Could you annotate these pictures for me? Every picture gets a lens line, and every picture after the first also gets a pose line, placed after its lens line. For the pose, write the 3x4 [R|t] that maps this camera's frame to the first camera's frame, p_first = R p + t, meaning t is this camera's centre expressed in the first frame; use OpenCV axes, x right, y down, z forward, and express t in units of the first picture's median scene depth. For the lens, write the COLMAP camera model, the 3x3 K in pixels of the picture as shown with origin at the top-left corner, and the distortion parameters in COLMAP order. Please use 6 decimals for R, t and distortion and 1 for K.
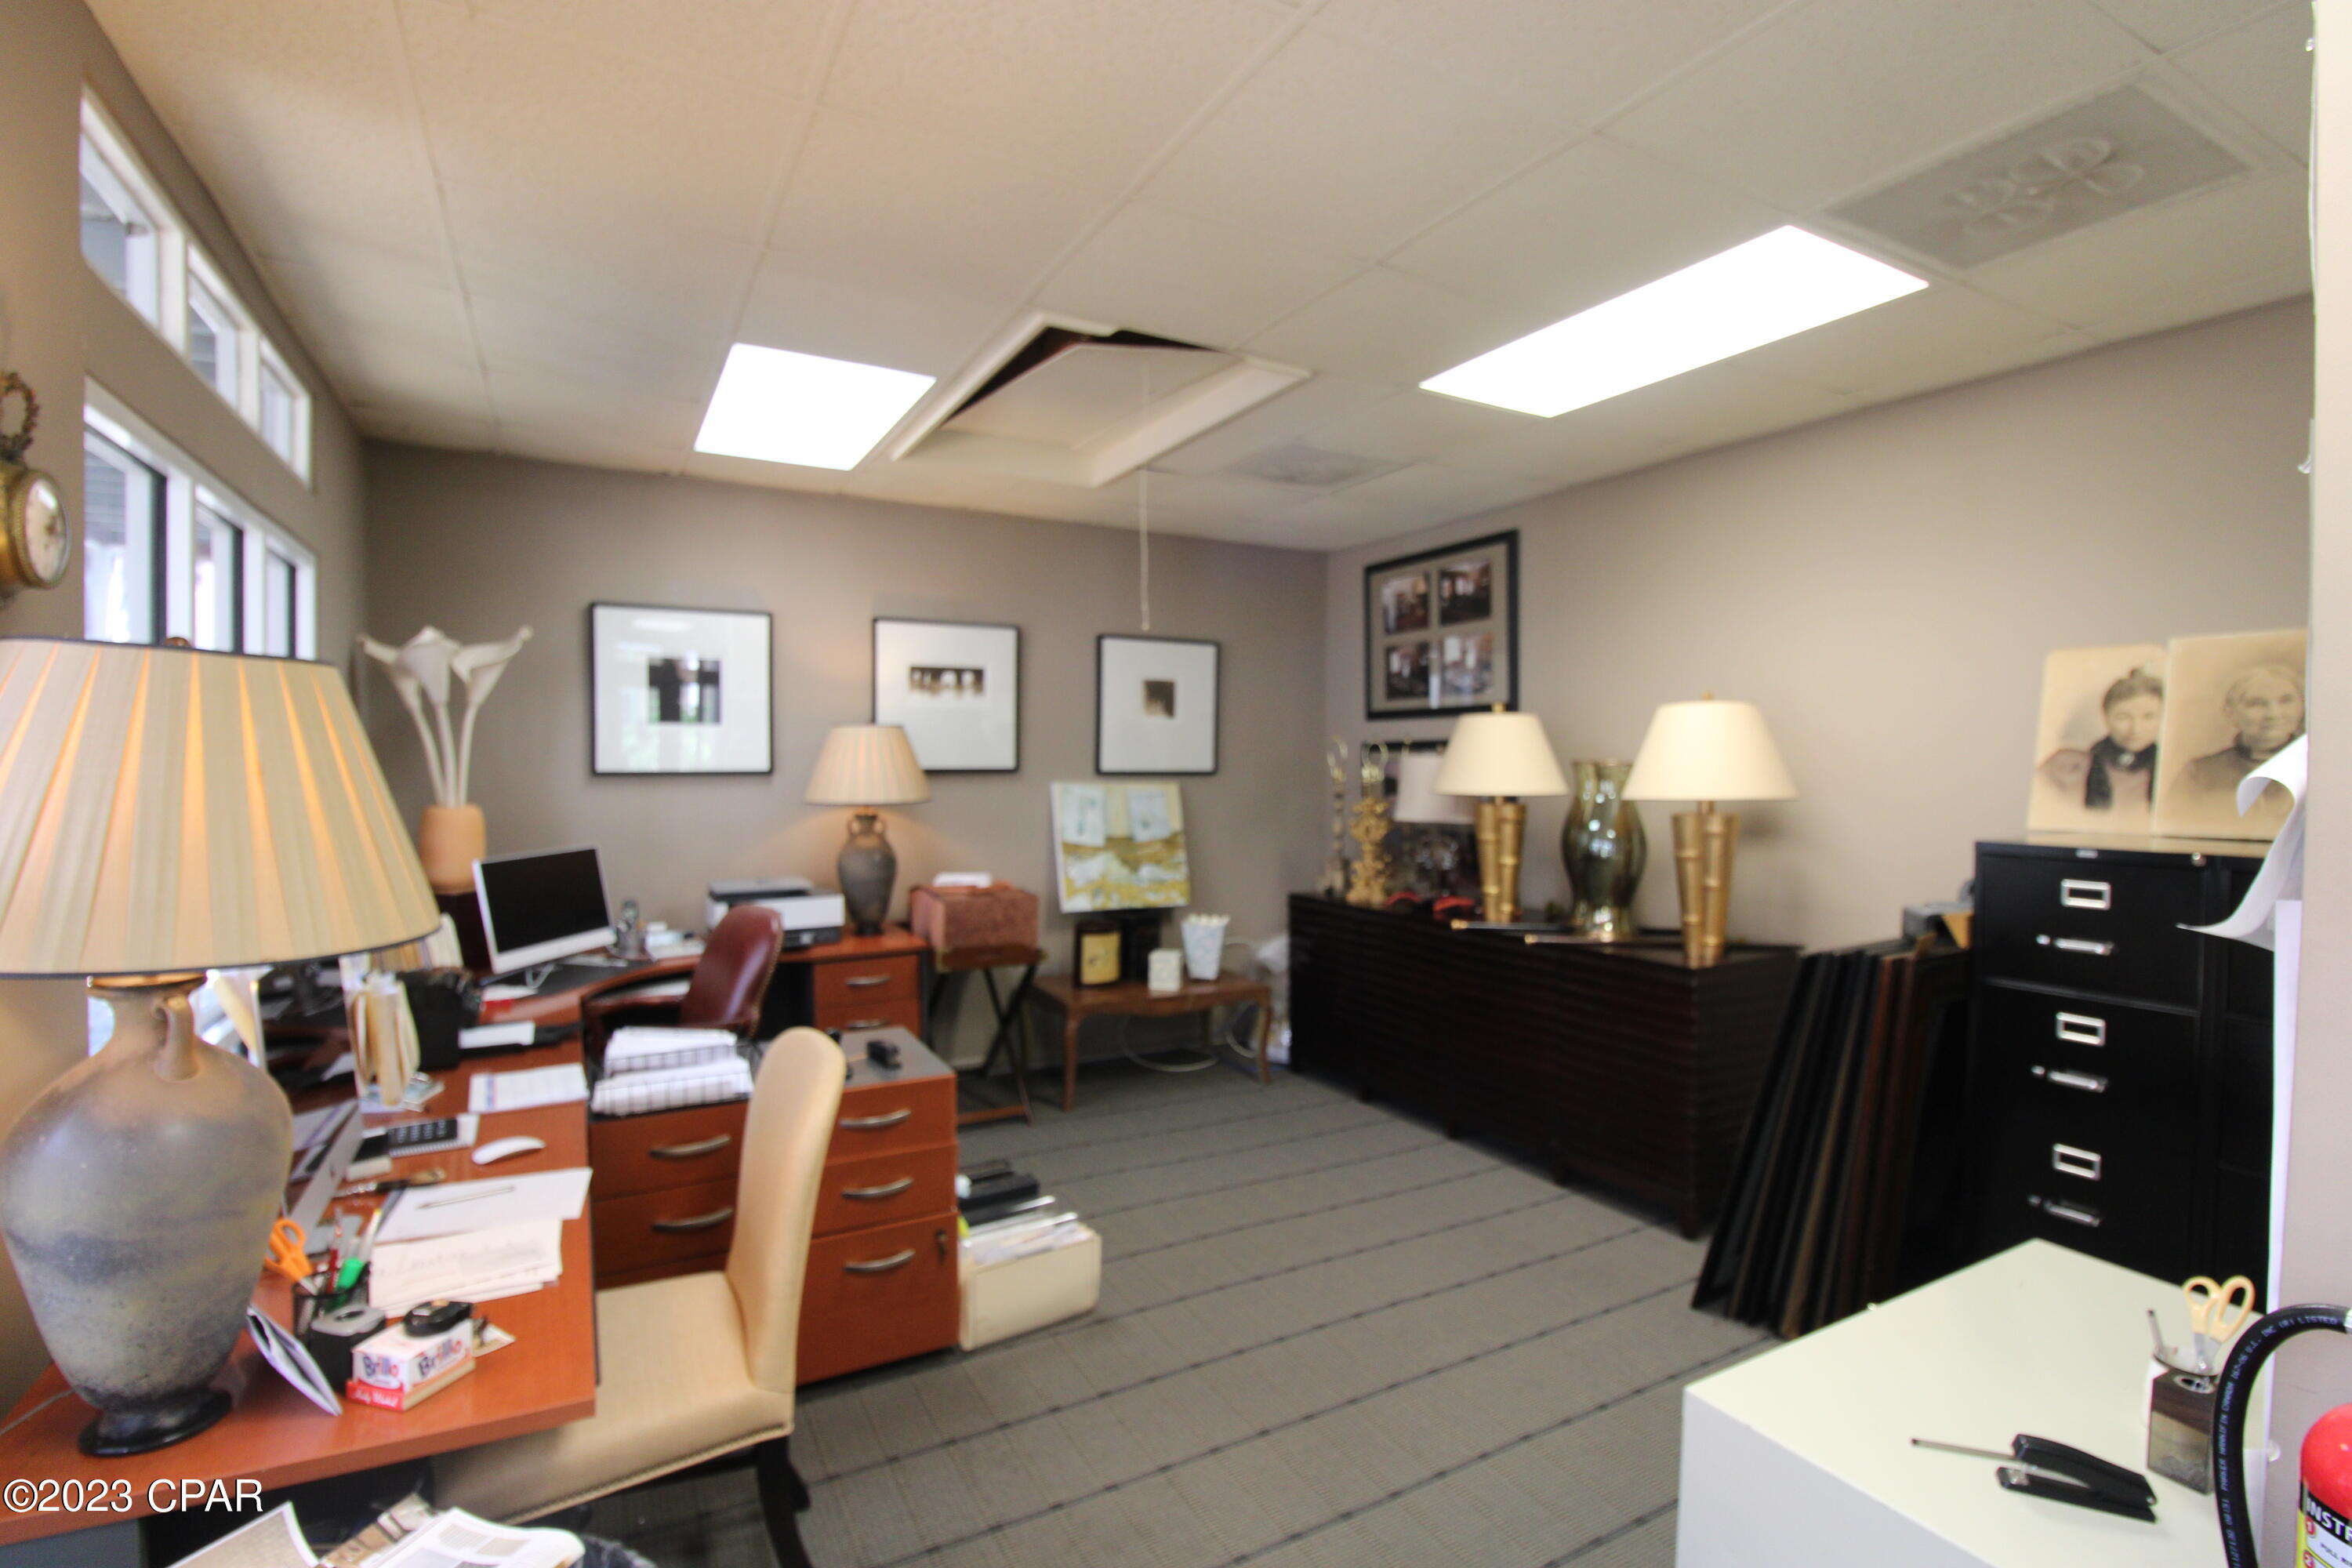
lens RADIAL K [[1092.5, 0, 1172.1], [0, 1092.5, 770.8], [0, 0, 1]] dist [0.001440, 0.000182]
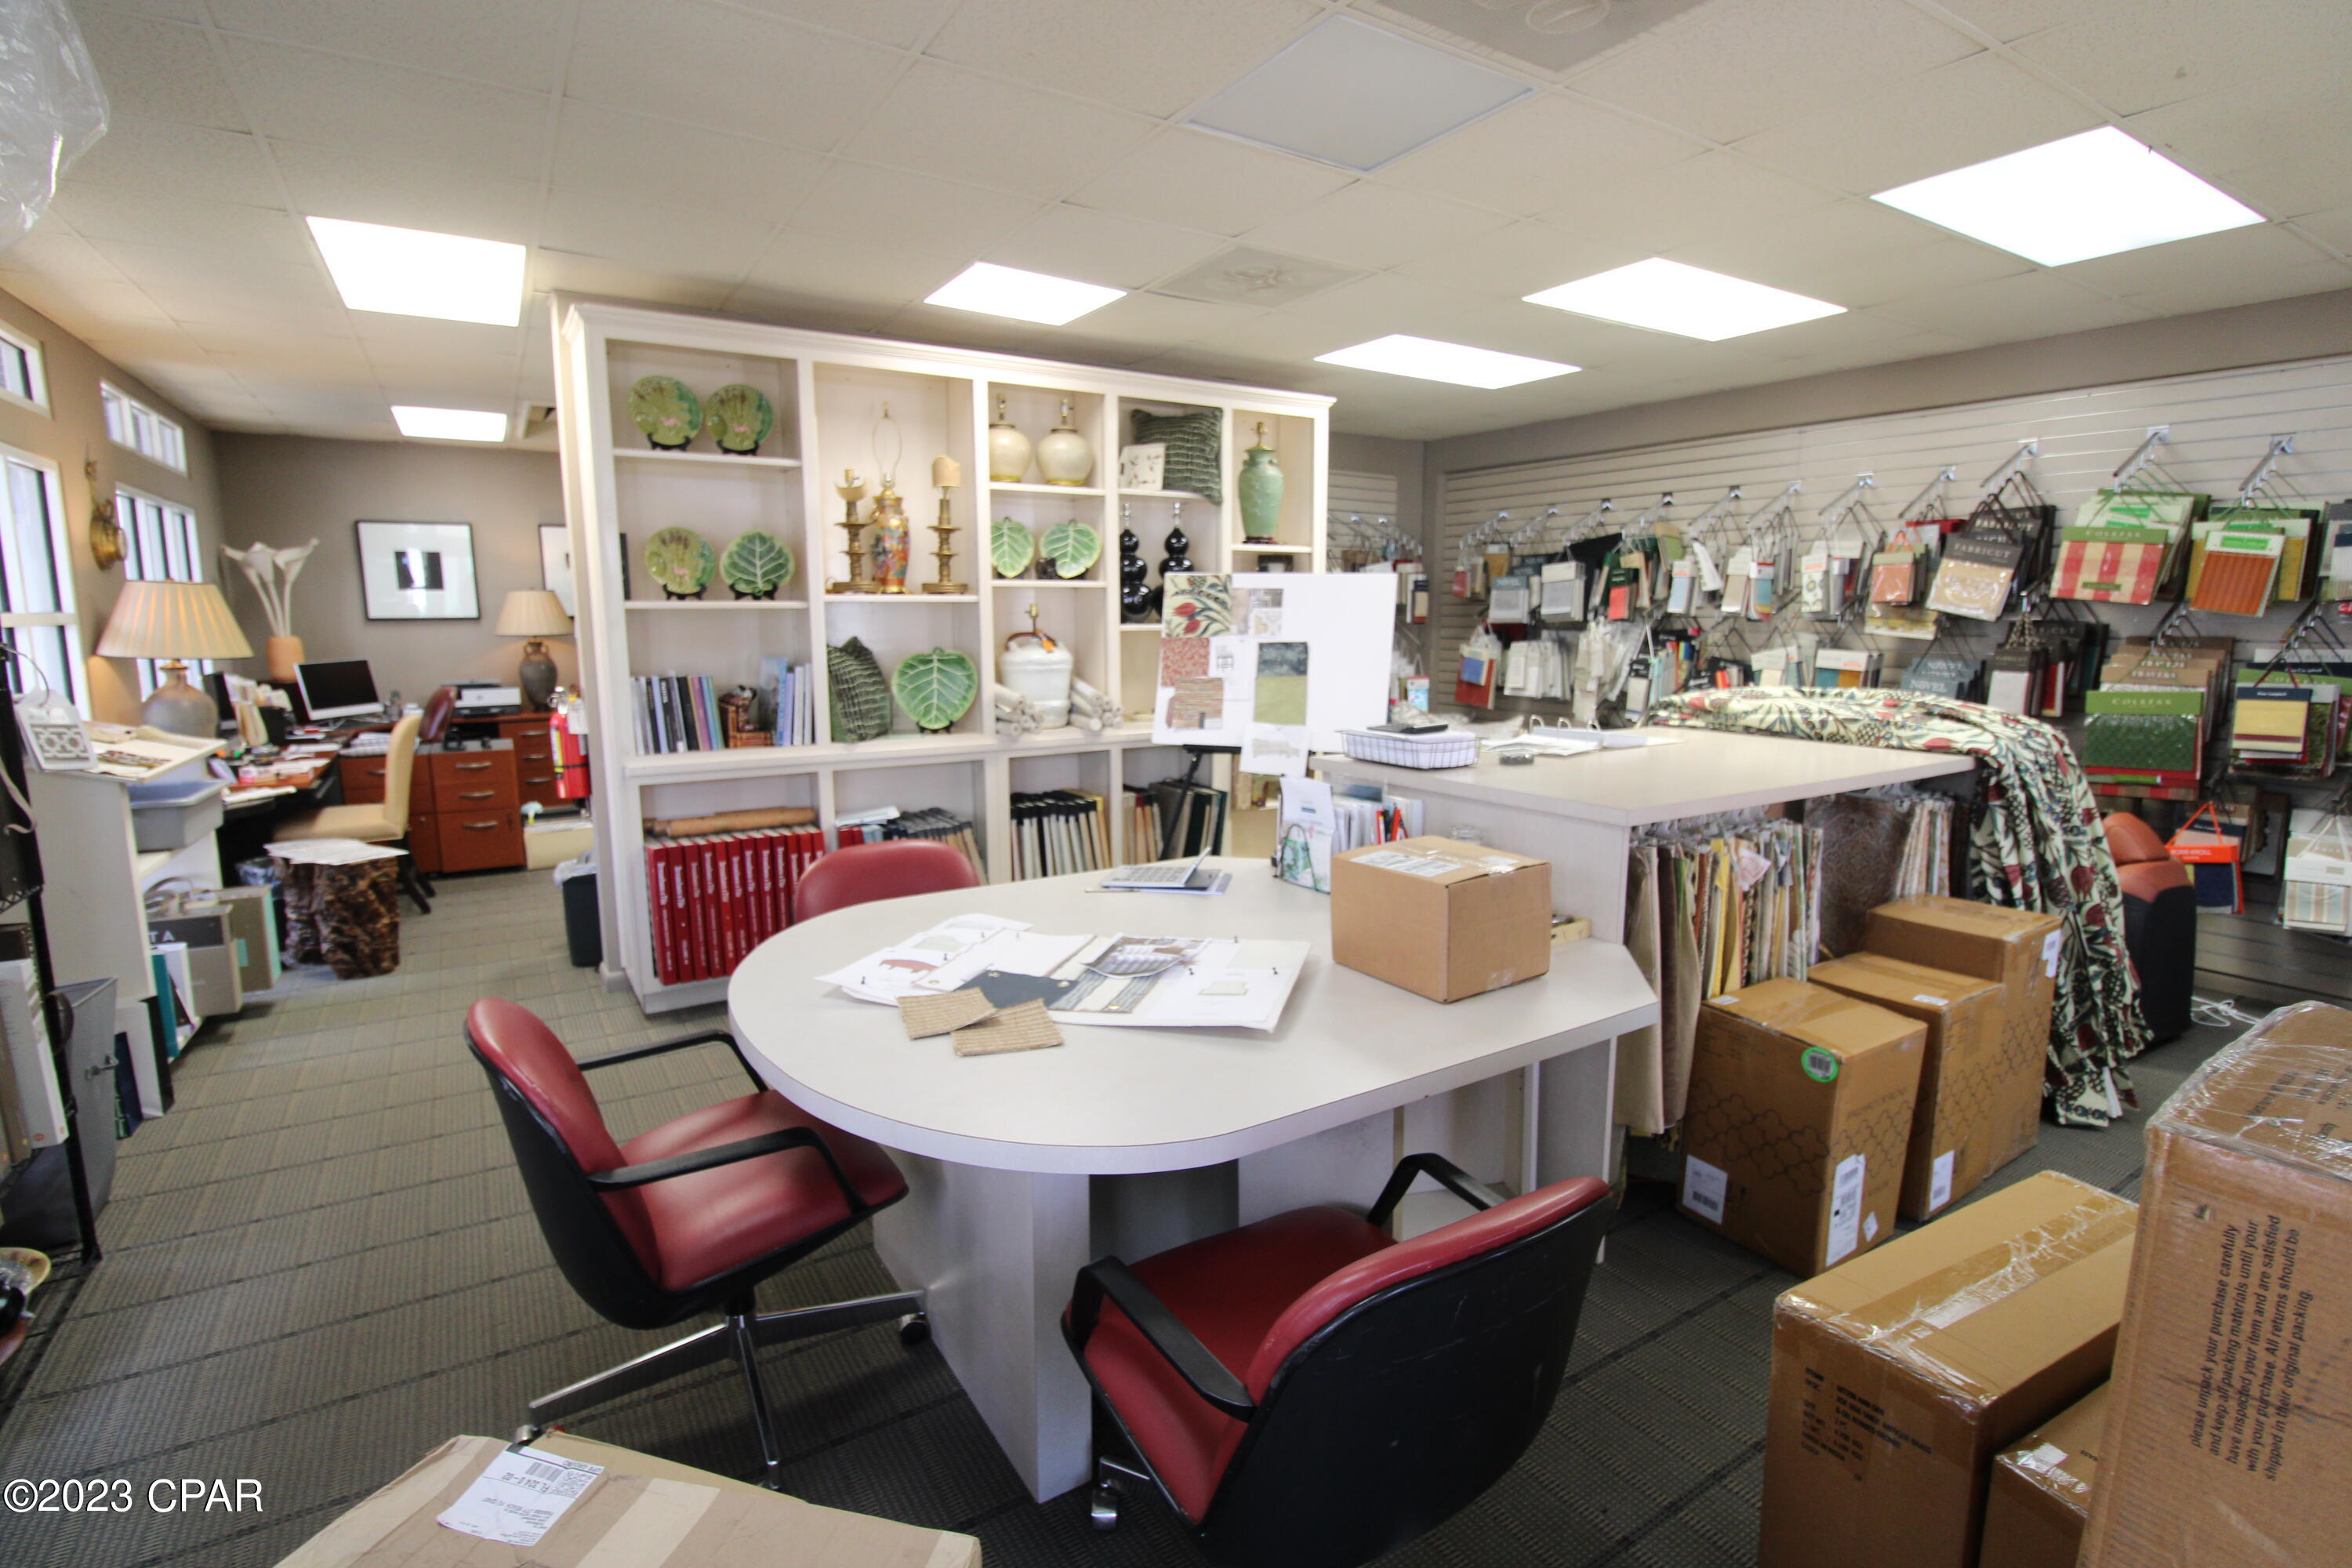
lens RADIAL K [[1114.8, 0, 1176.0], [0, 1114.8, 784.0], [0, 0, 1]] dist [-0.014228, -0.000400]
pose [[0.998334, -0.015363, 0.055609, 0.740612], [0.007406, 0.990043, 0.140573, 0.026632], [-0.057215, -0.139927, 0.988507, -0.968597]]
